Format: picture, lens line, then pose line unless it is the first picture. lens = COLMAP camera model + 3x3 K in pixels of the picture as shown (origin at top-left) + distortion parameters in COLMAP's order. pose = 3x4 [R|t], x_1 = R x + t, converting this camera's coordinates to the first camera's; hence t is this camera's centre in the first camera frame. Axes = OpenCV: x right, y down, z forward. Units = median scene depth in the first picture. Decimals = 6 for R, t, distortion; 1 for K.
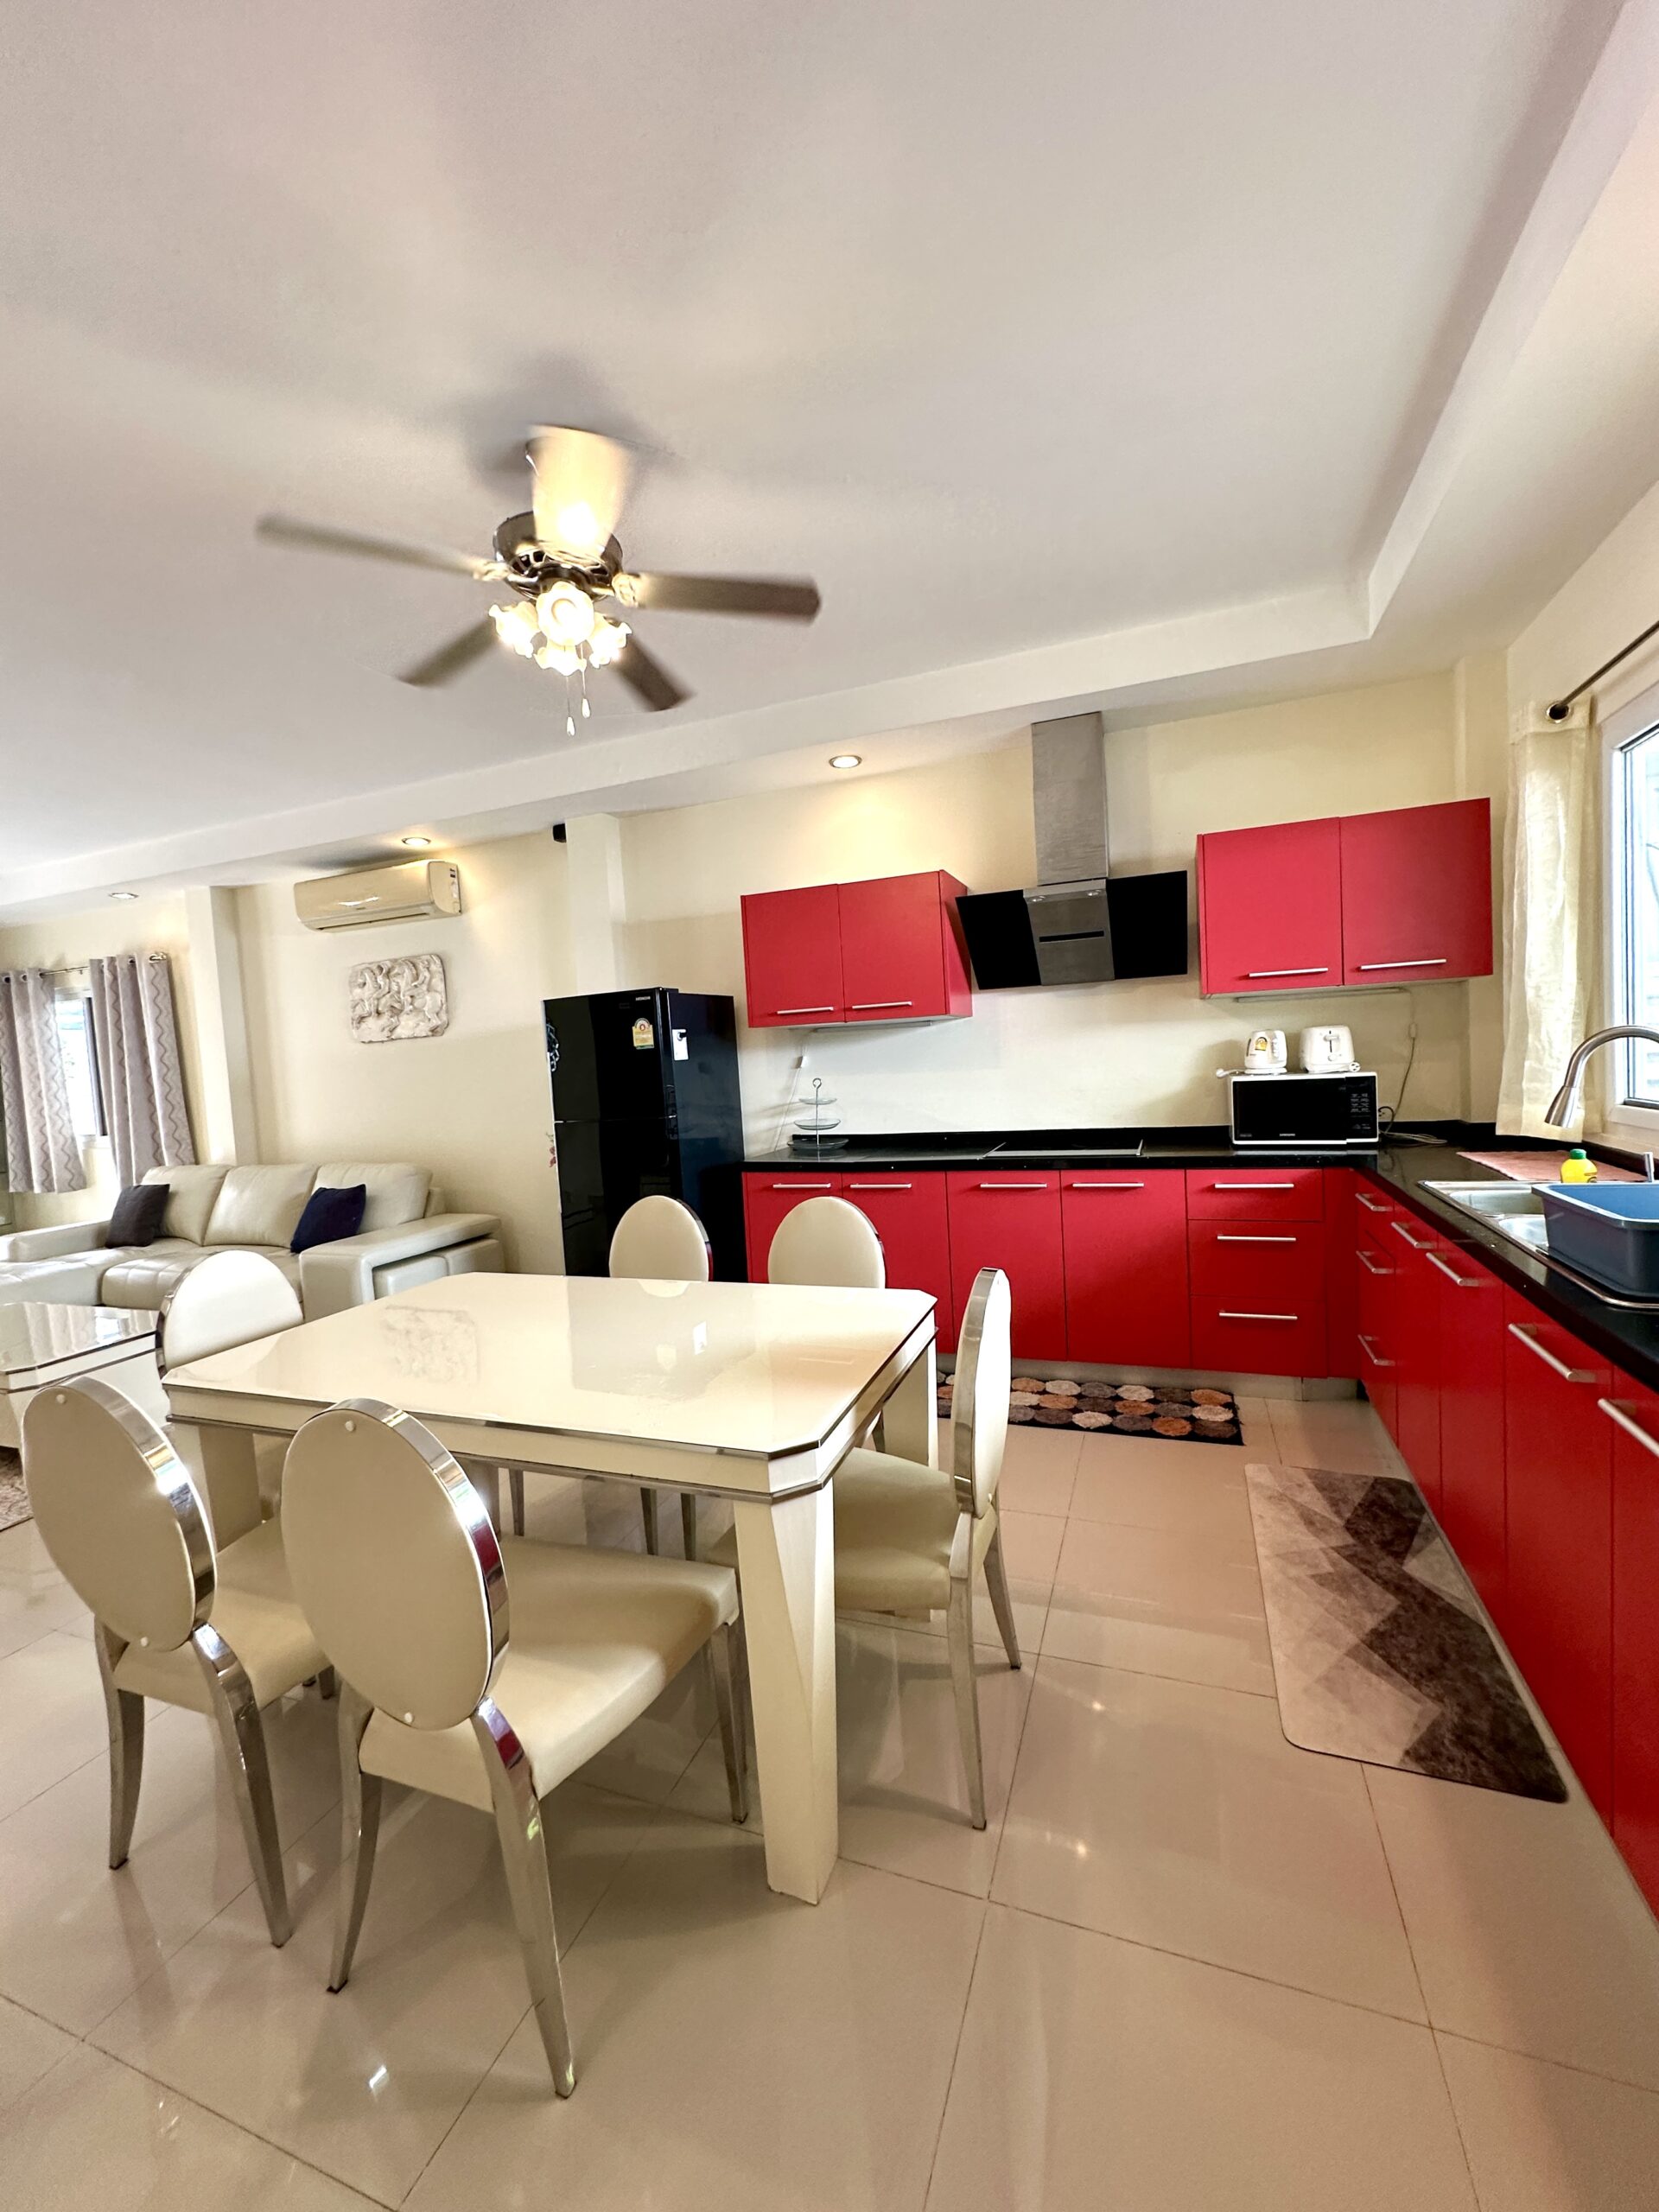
lens RADIAL K [[879.4, 0, 827.9], [0, 879.4, 1107.8], [0, 0, 1]] dist [-0.003289, -0.000042]
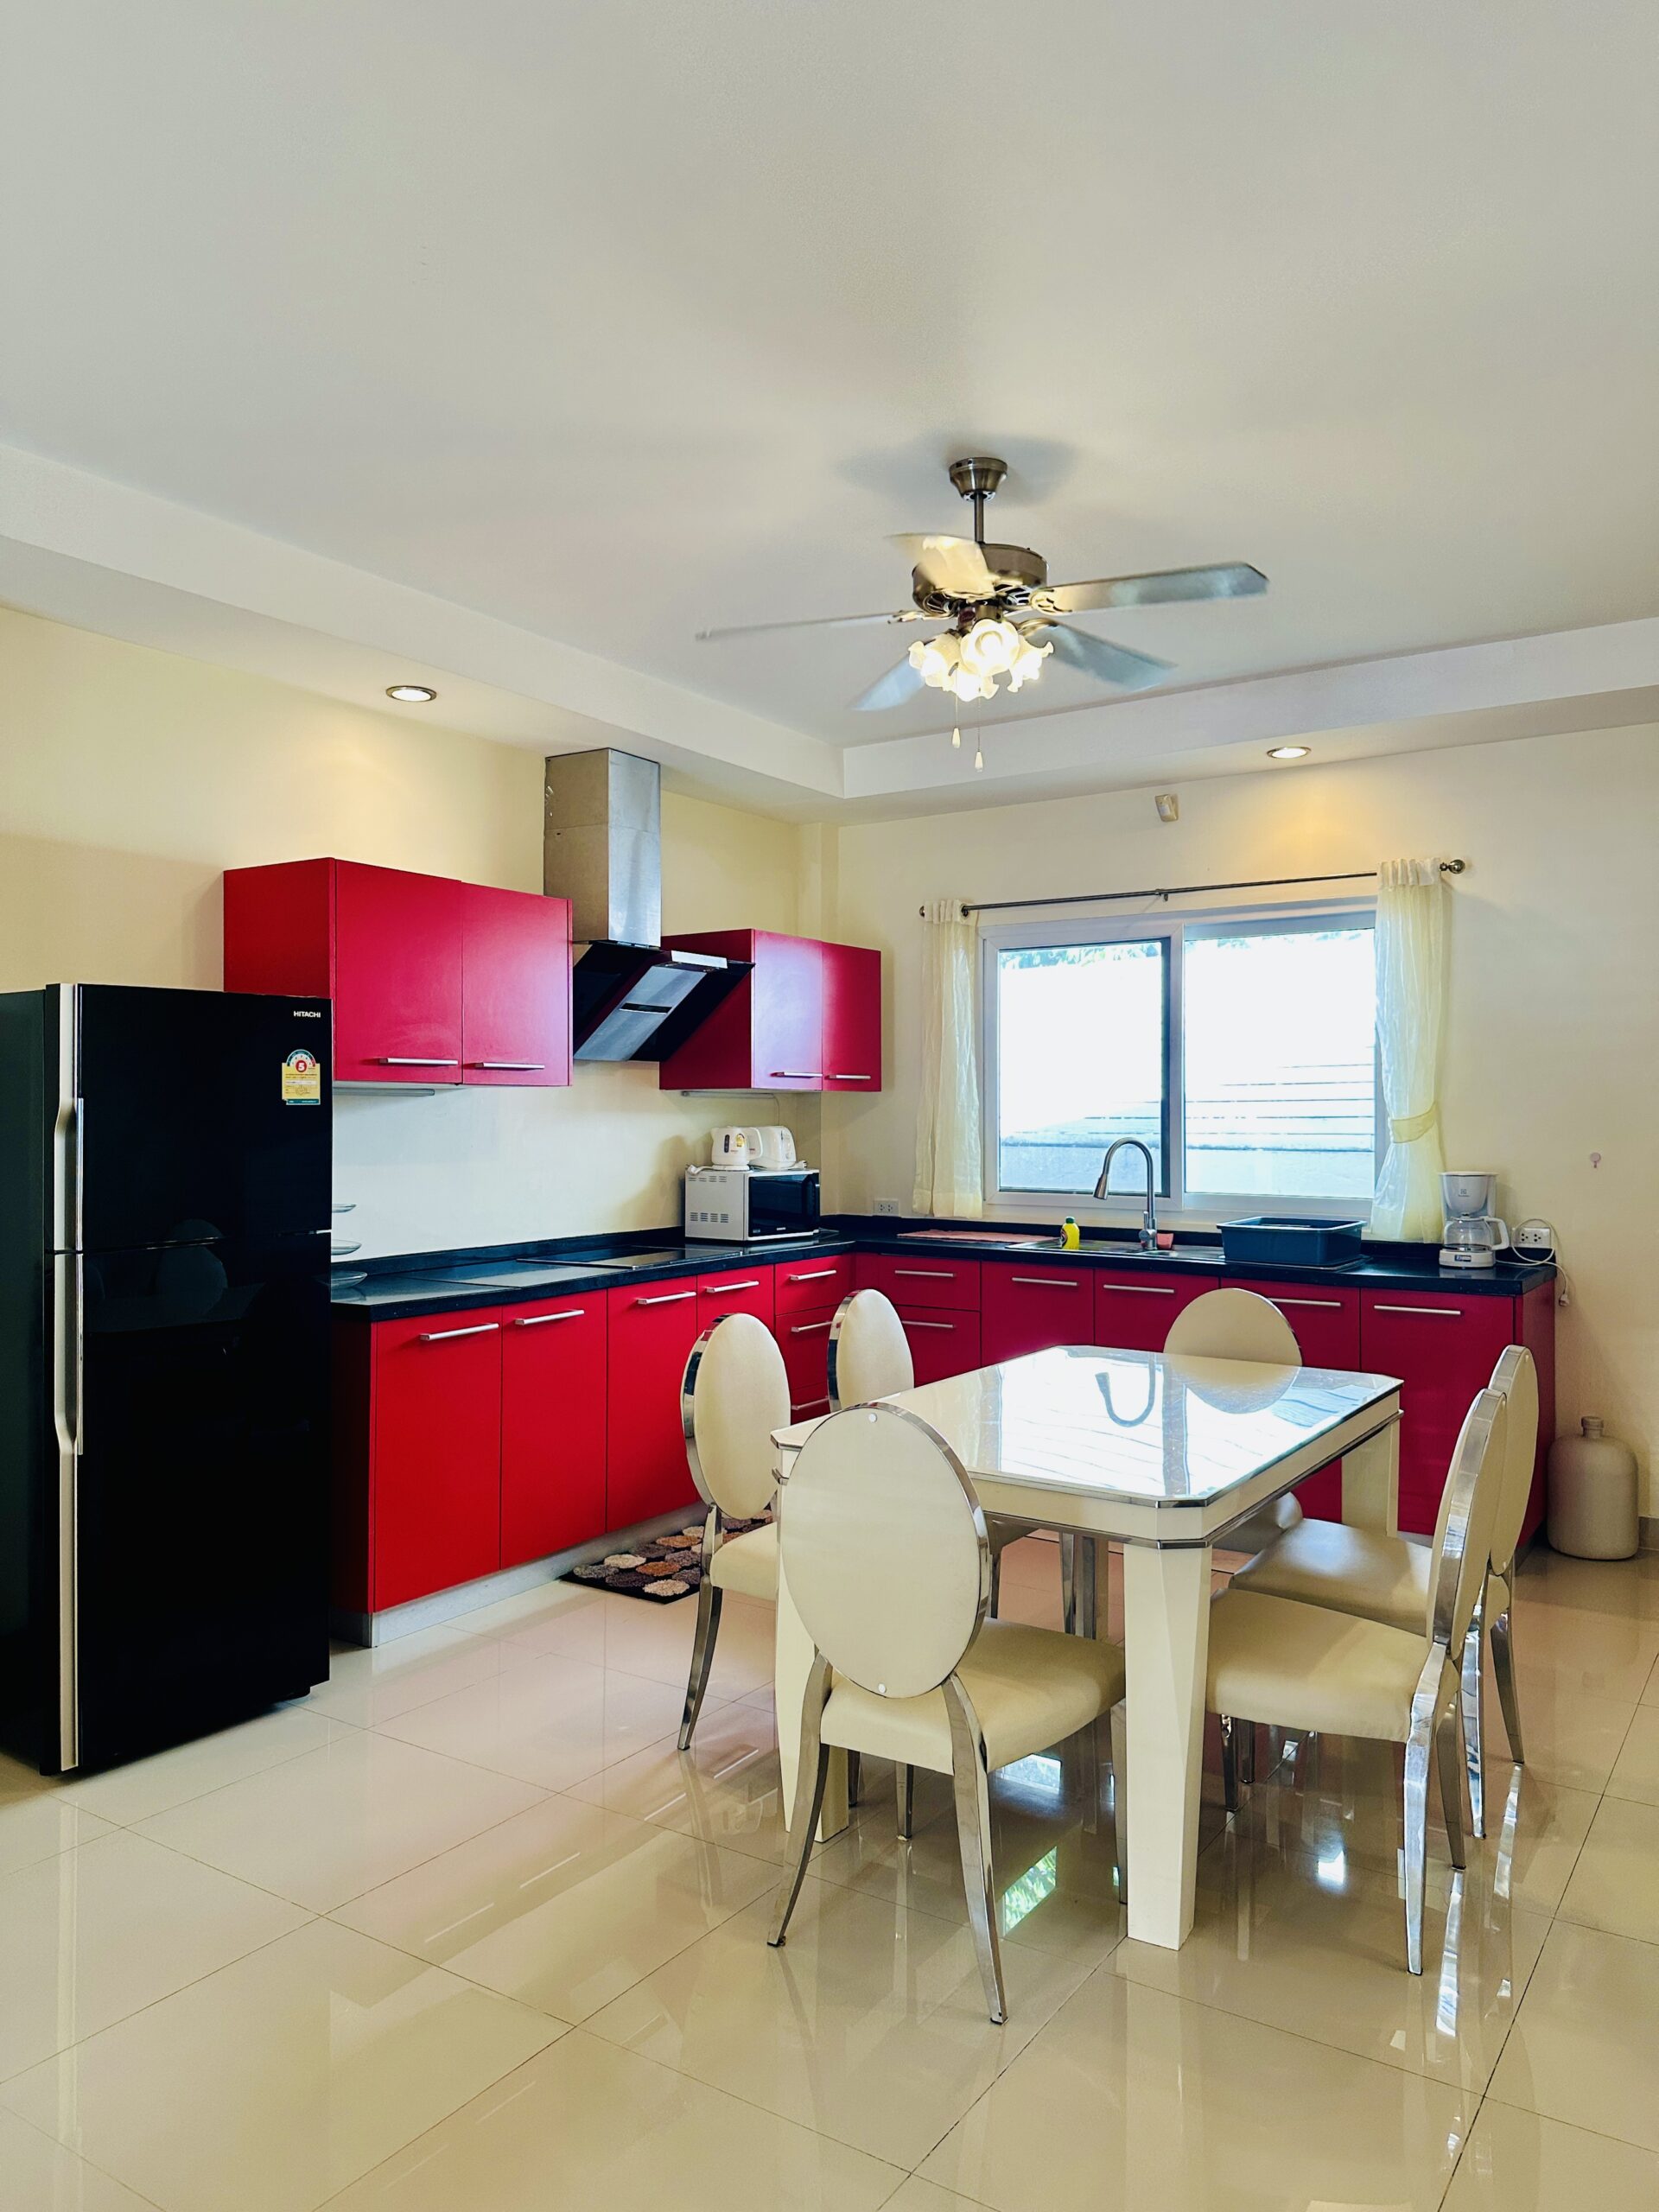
lens RADIAL K [[1537.1, 0, 833.3], [0, 1537.1, 1093.0], [0, 0, 1]] dist [0.059362, -0.077794]
pose [[0.219201, 0.068938, 0.973241, -0.852143], [0.042001, 0.995909, -0.080003, 0.012779], [-0.974775, 0.058414, 0.215409, 0.372455]]
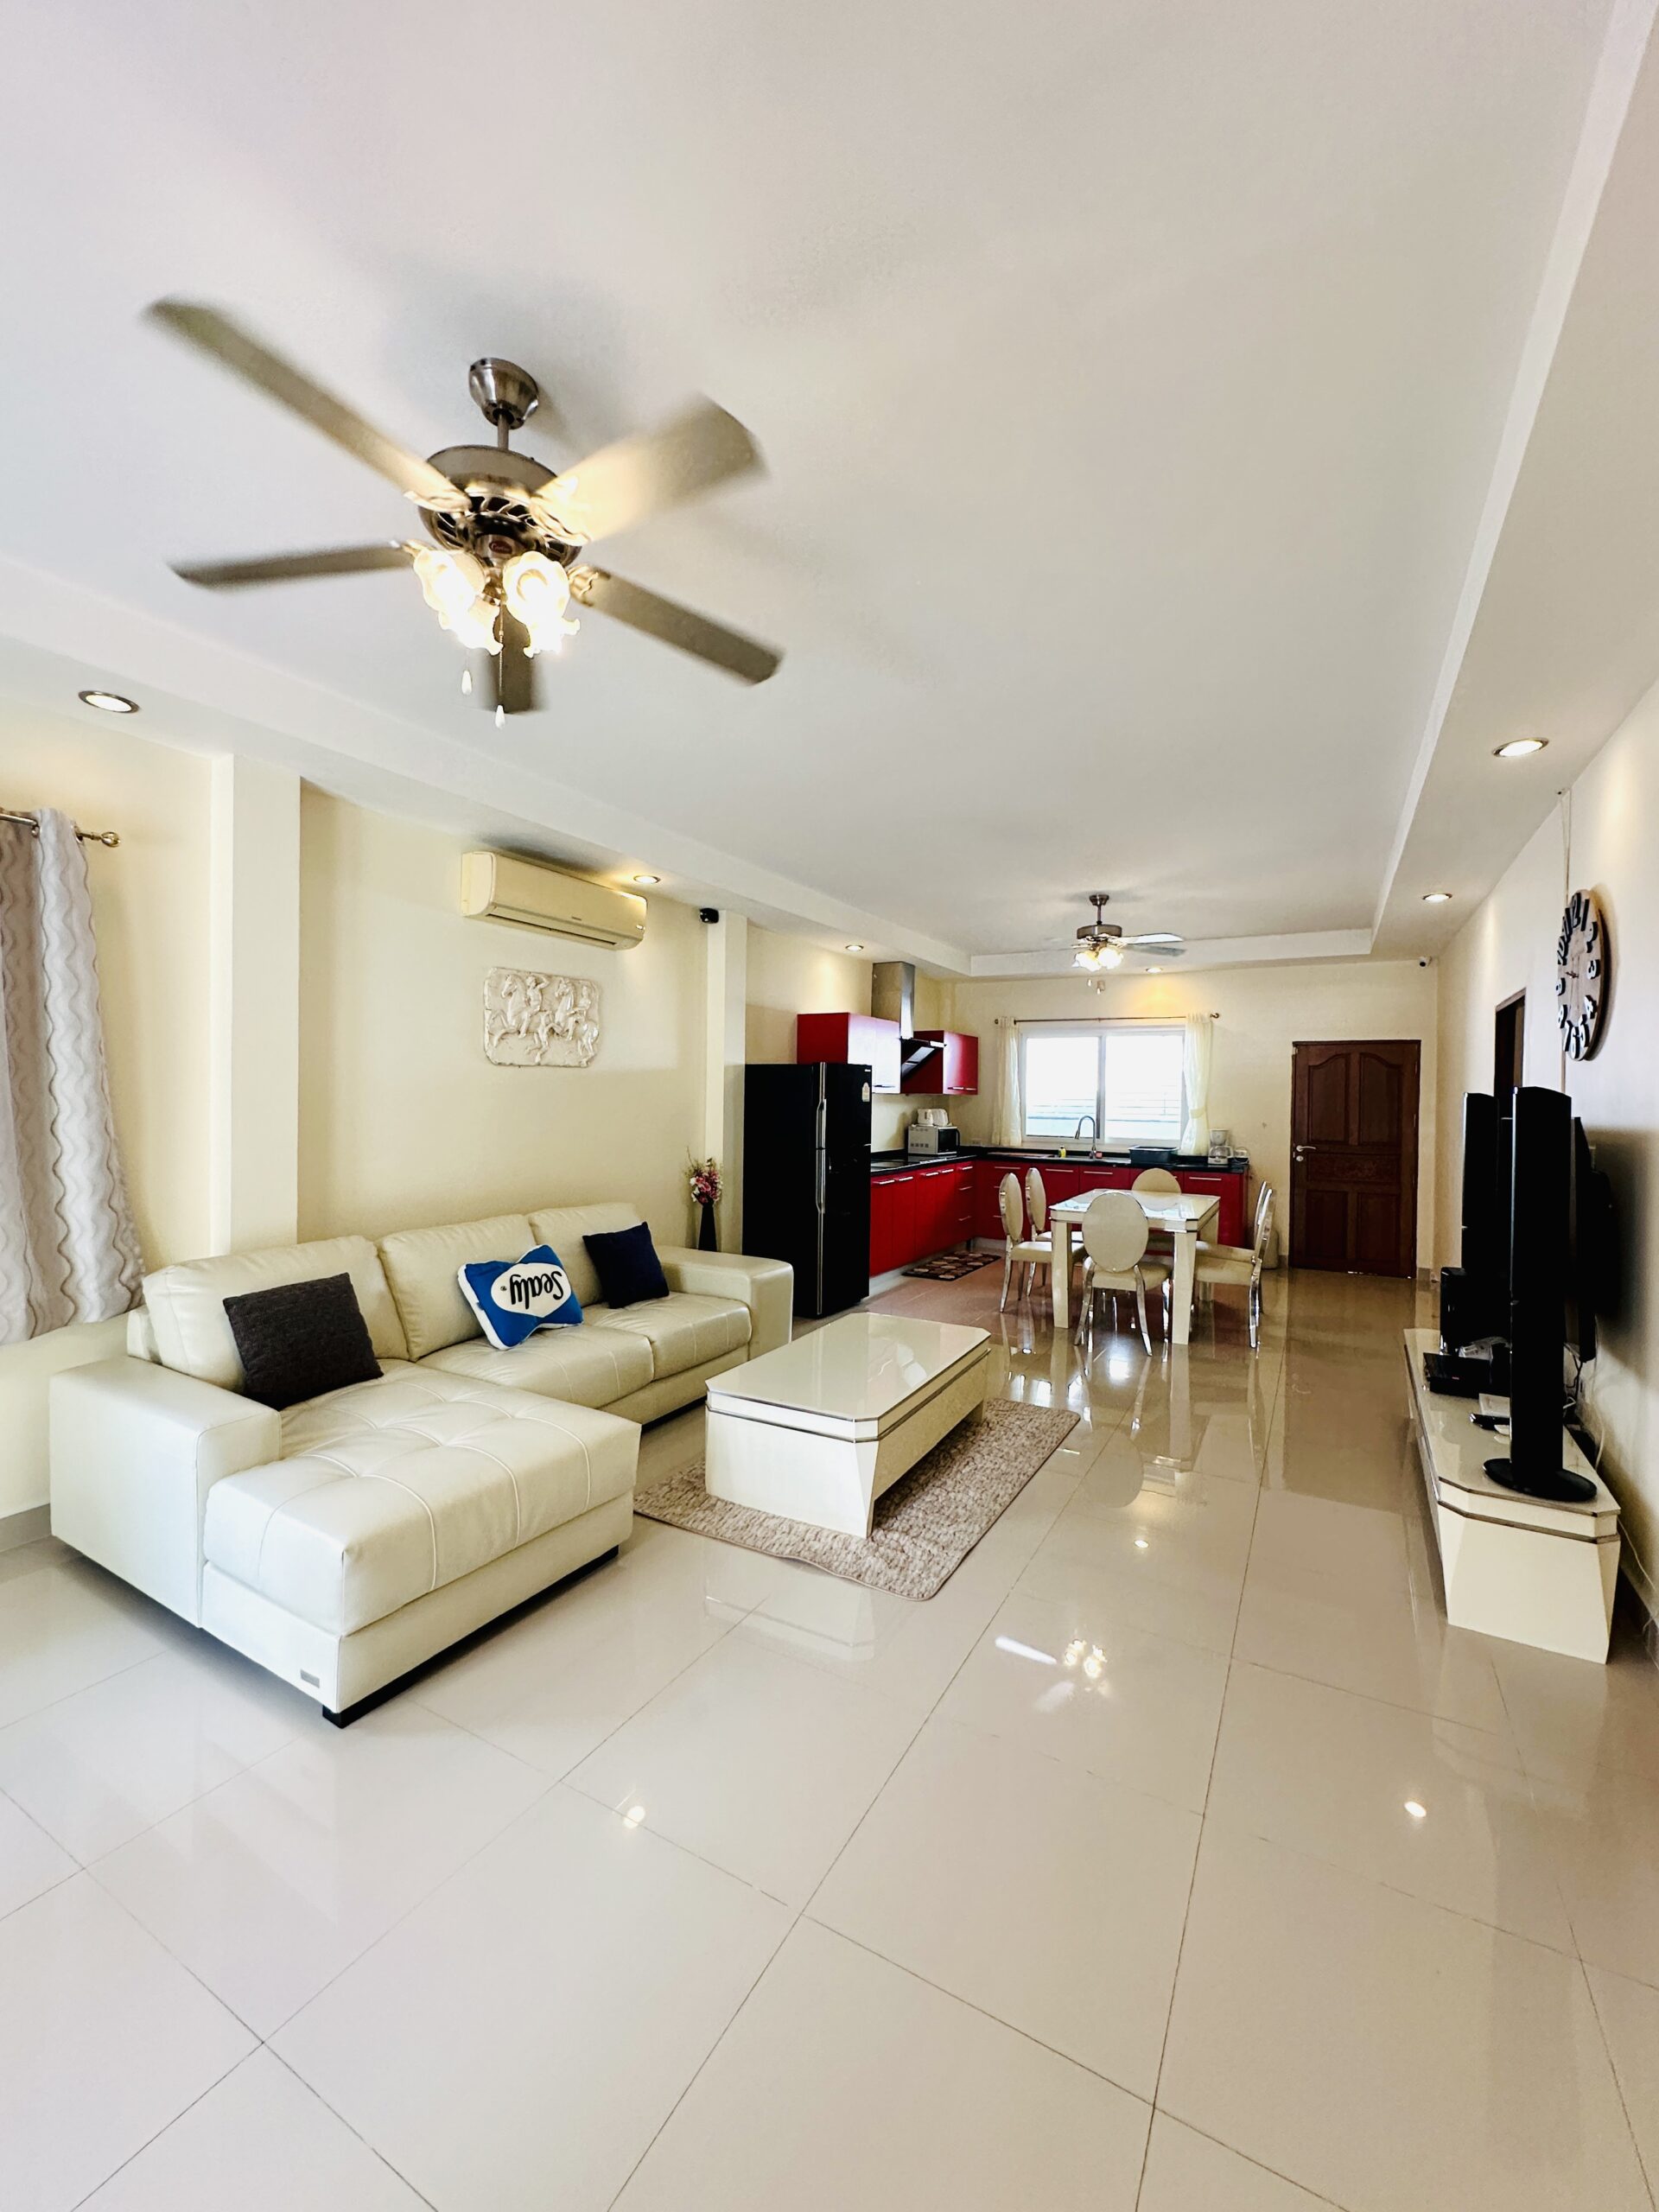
lens RADIAL K [[879.4, 0, 832.1], [0, 879.4, 1095.8], [0, 0, 1]] dist [-0.003289, -0.000042]
pose [[0.143434, 0.060076, 0.987835, -1.443994], [0.033625, 0.997284, -0.065533, 0.020131], [-0.989088, 0.042616, 0.141024, 0.662849]]
